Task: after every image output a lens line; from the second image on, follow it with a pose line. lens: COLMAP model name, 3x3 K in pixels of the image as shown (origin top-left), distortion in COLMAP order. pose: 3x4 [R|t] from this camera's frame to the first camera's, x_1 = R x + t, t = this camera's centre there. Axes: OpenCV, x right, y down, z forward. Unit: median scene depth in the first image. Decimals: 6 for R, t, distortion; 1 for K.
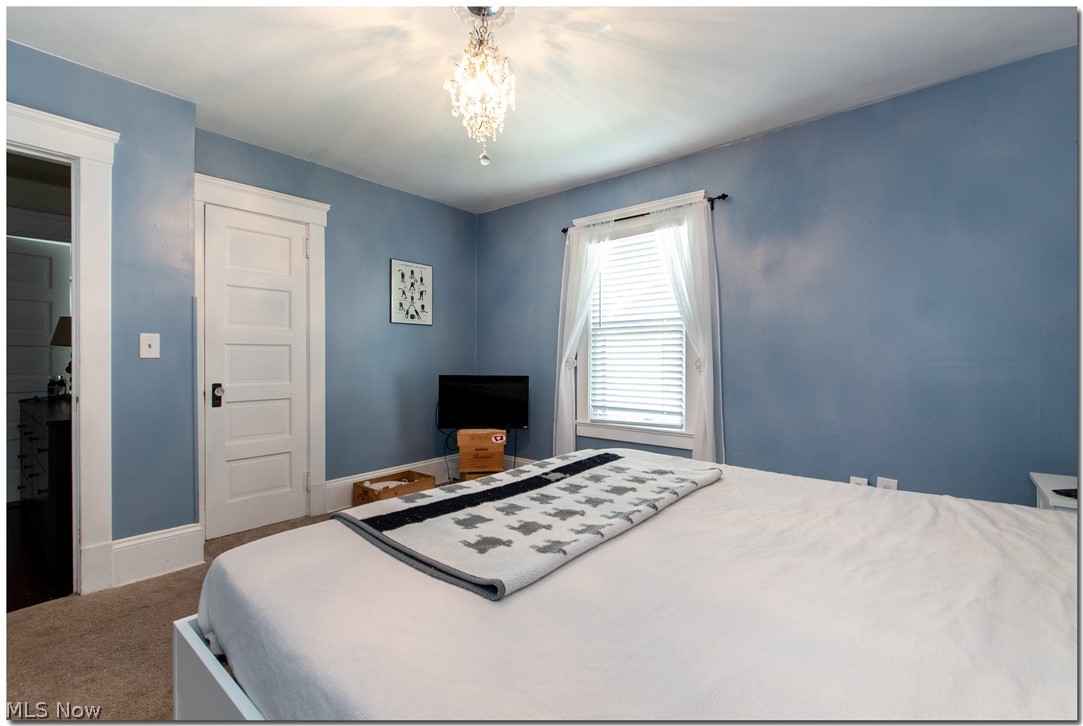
lens RADIAL K [[479.3, 0, 542.9], [0, 479.3, 356.7], [0, 0, 1]] dist [0.001467, 0.000182]
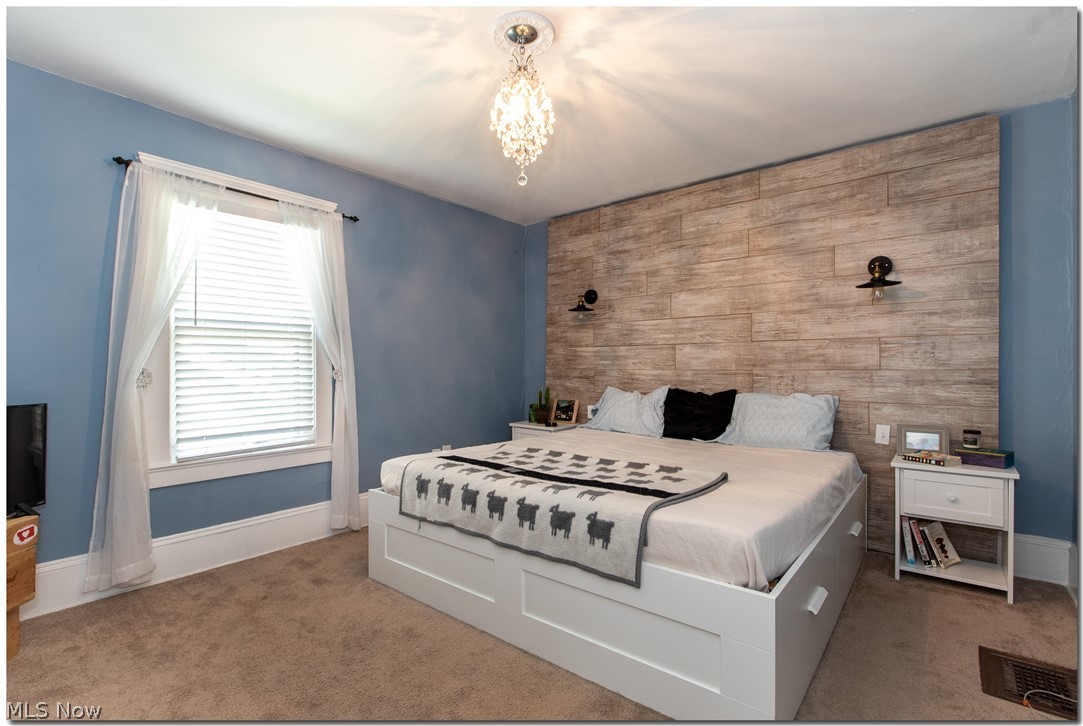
lens RADIAL K [[487.3, 0, 543.1], [0, 487.3, 366.4], [0, 0, 1]] dist [-0.001778, -0.000681]
pose [[-0.002652, -0.000229, 0.999996, -0.616183], [-0.002567, 0.999997, 0.000223, -0.002843], [-0.999993, -0.002567, -0.002653, 0.494580]]
